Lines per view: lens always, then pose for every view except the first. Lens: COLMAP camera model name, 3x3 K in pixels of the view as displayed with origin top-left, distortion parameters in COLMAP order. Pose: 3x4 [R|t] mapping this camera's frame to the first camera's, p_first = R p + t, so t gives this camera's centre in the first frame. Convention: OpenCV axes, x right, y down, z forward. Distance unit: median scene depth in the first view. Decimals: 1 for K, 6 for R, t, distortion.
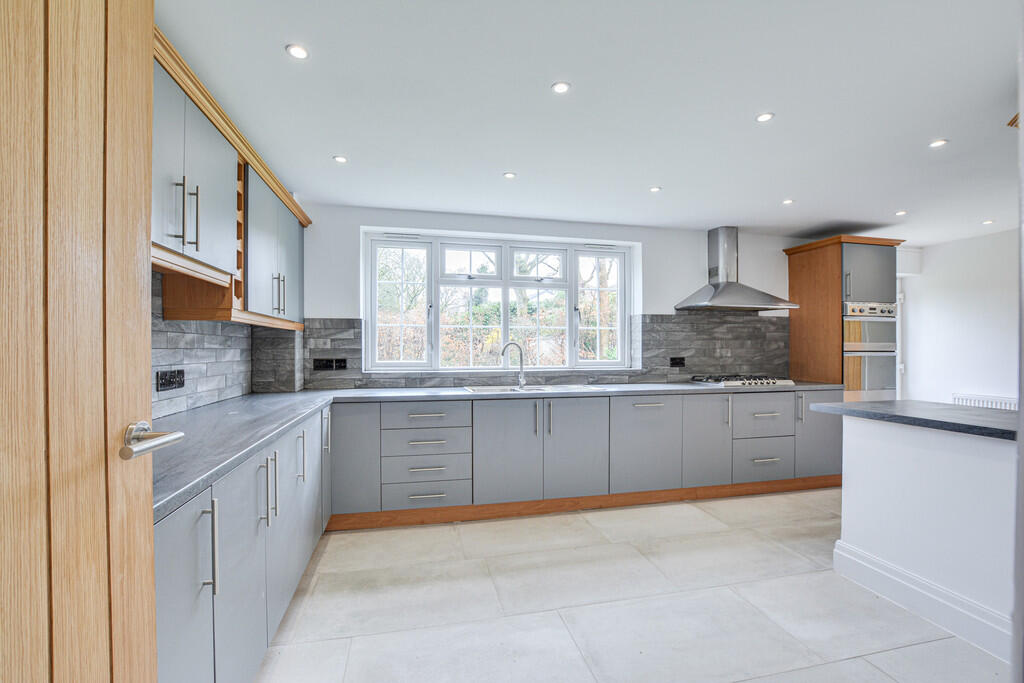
lens RADIAL K [[454.1, 0, 511.7], [0, 454.1, 347.0], [0, 0, 1]] dist [-0.028439, 0.002157]
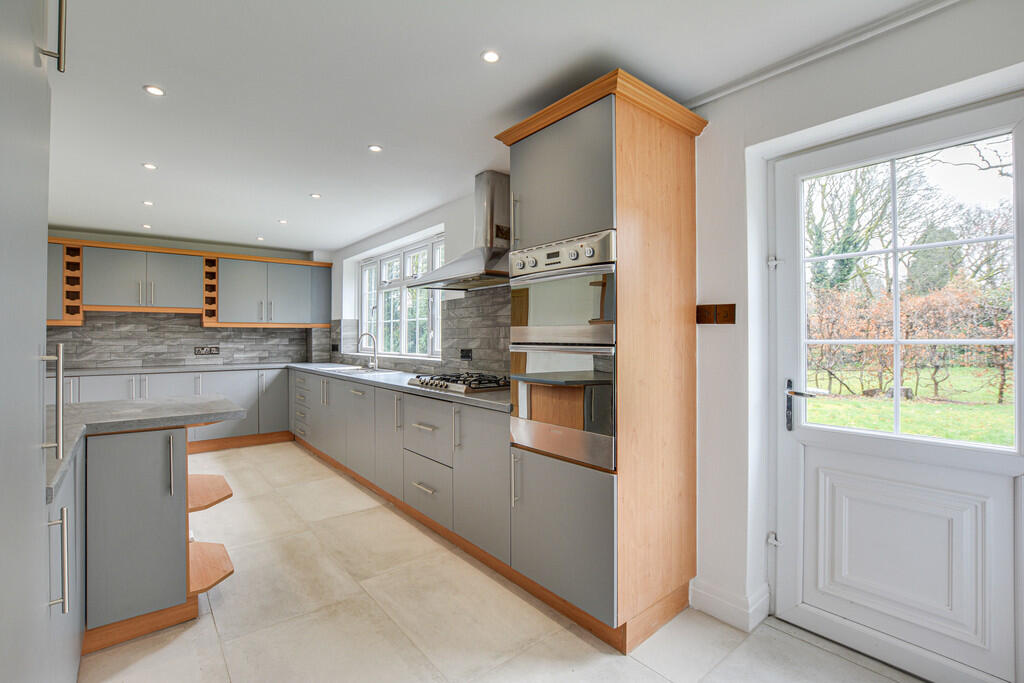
lens RADIAL K [[454.1, 0, 512.3], [0, 454.1, 335.7], [0, 0, 1]] dist [-0.028439, 0.002157]
pose [[0.460168, -0.005256, -0.887817, 1.148904], [0.001589, 0.999986, -0.005096, 0.003408], [0.887831, 0.000934, 0.460169, 0.692119]]
